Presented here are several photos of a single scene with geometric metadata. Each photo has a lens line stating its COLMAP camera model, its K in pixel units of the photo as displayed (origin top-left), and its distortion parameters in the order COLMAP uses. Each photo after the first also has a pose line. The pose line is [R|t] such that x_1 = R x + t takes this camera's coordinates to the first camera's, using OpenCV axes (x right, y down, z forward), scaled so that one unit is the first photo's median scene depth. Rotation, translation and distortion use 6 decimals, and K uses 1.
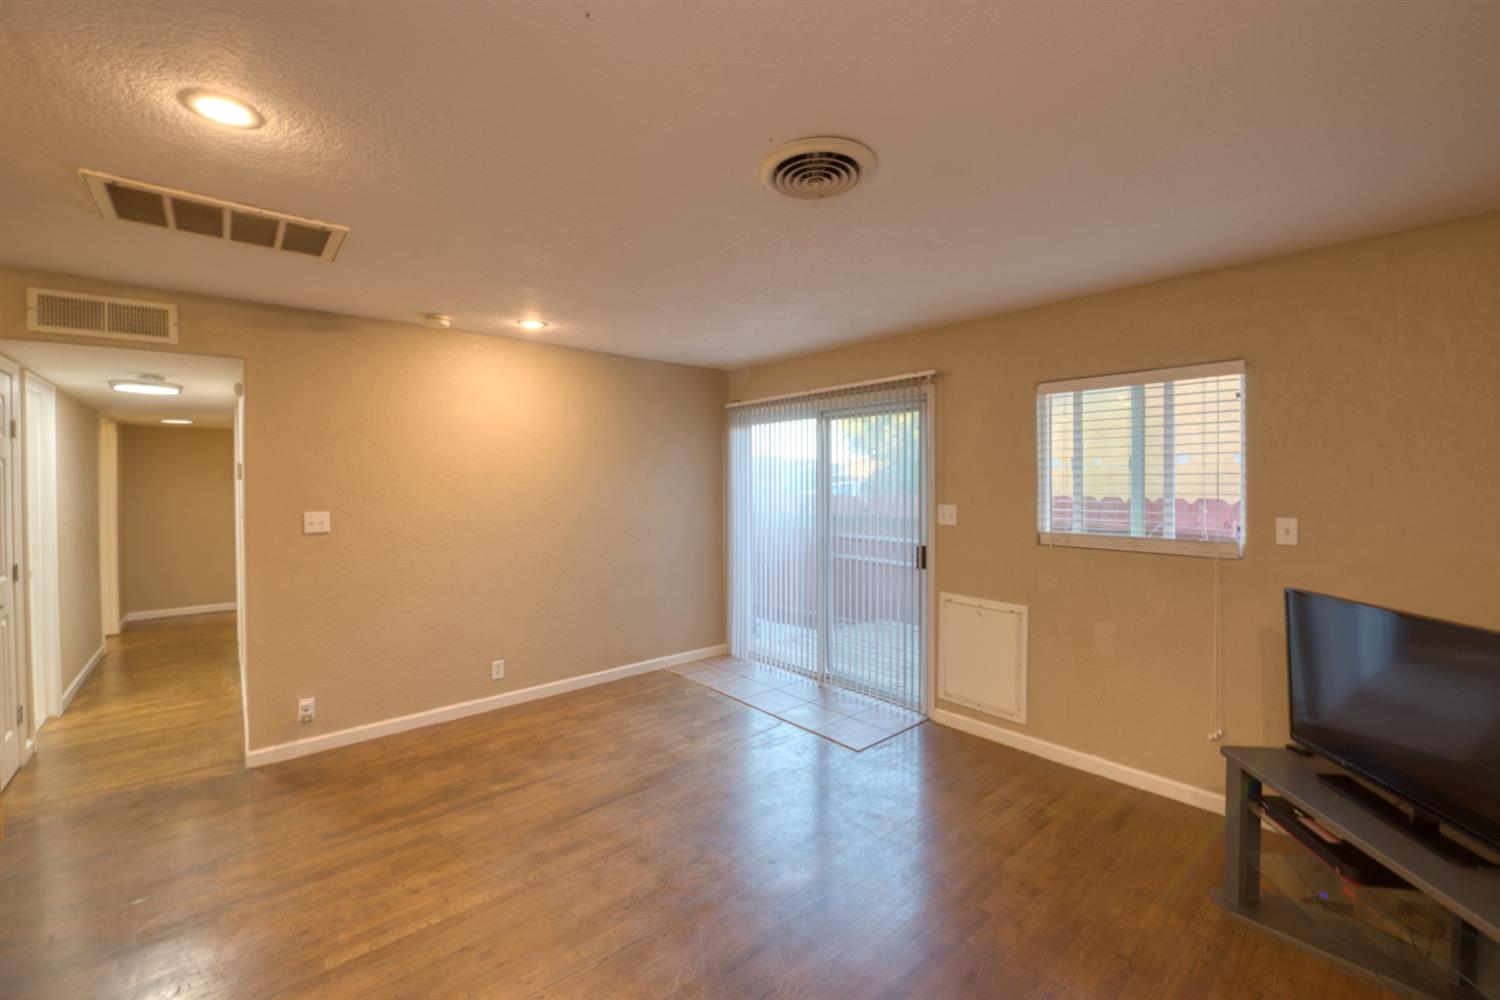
lens RADIAL K [[607.9, 0, 745.2], [0, 607.9, 483.3], [0, 0, 1]] dist [-0.001689, -0.003021]
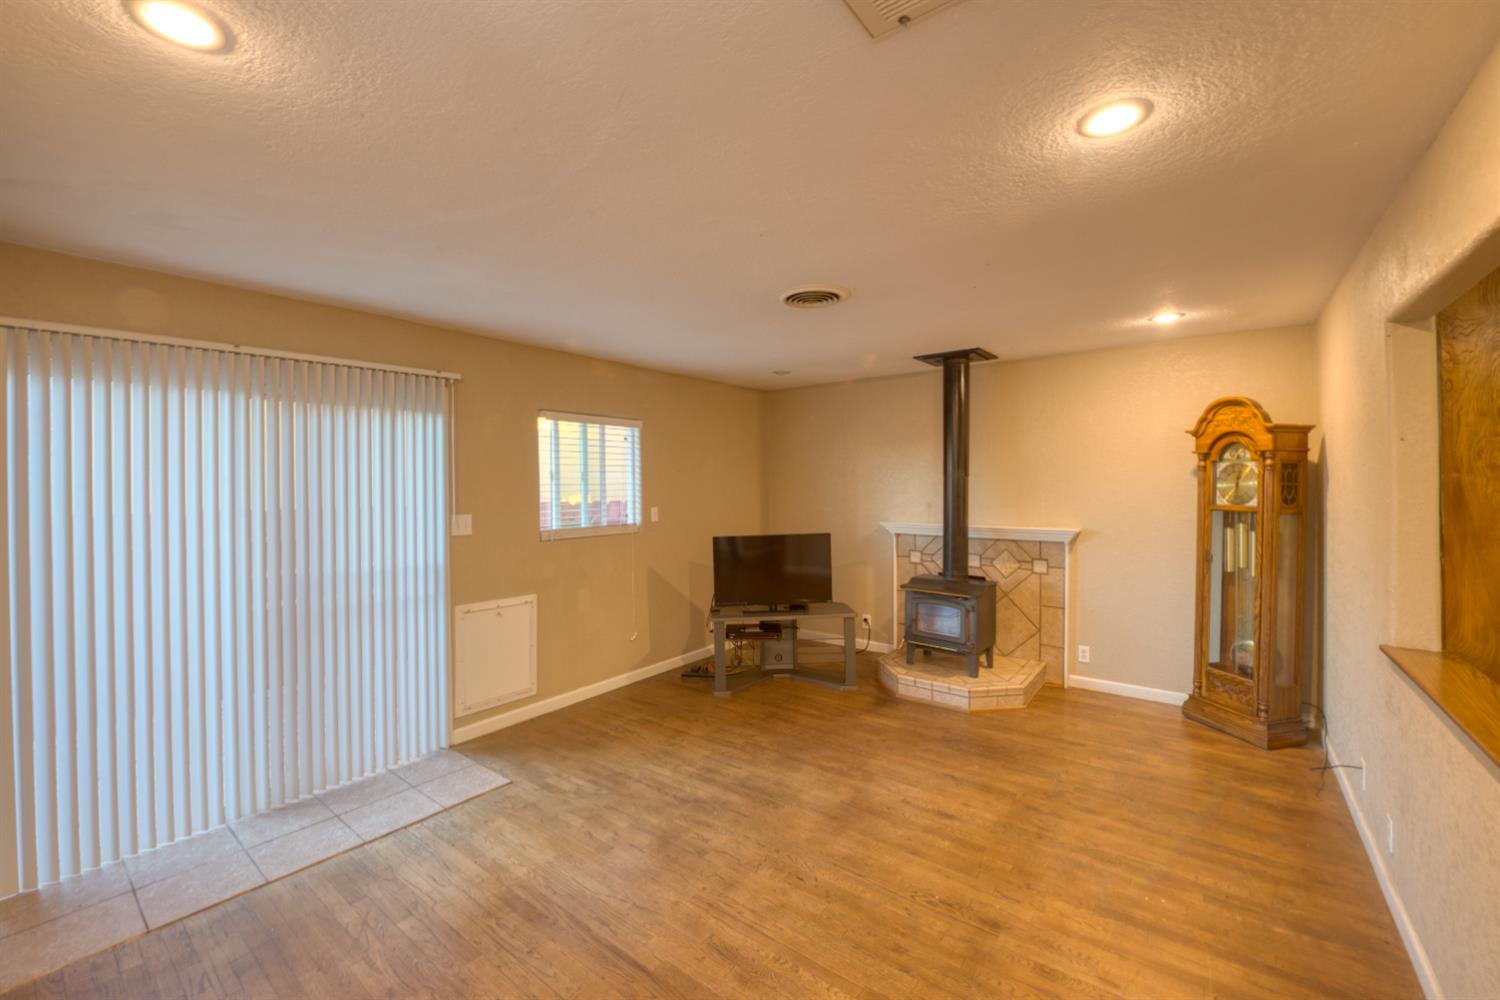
lens RADIAL K [[607.9, 0, 745.2], [0, 607.9, 483.3], [0, 0, 1]] dist [-0.001689, -0.003021]
pose [[-0.191167, 0.009943, 0.981507, -0.835178], [0.016632, 0.999838, -0.006889, -0.000384], [-0.981417, 0.015007, -0.191302, 0.867428]]
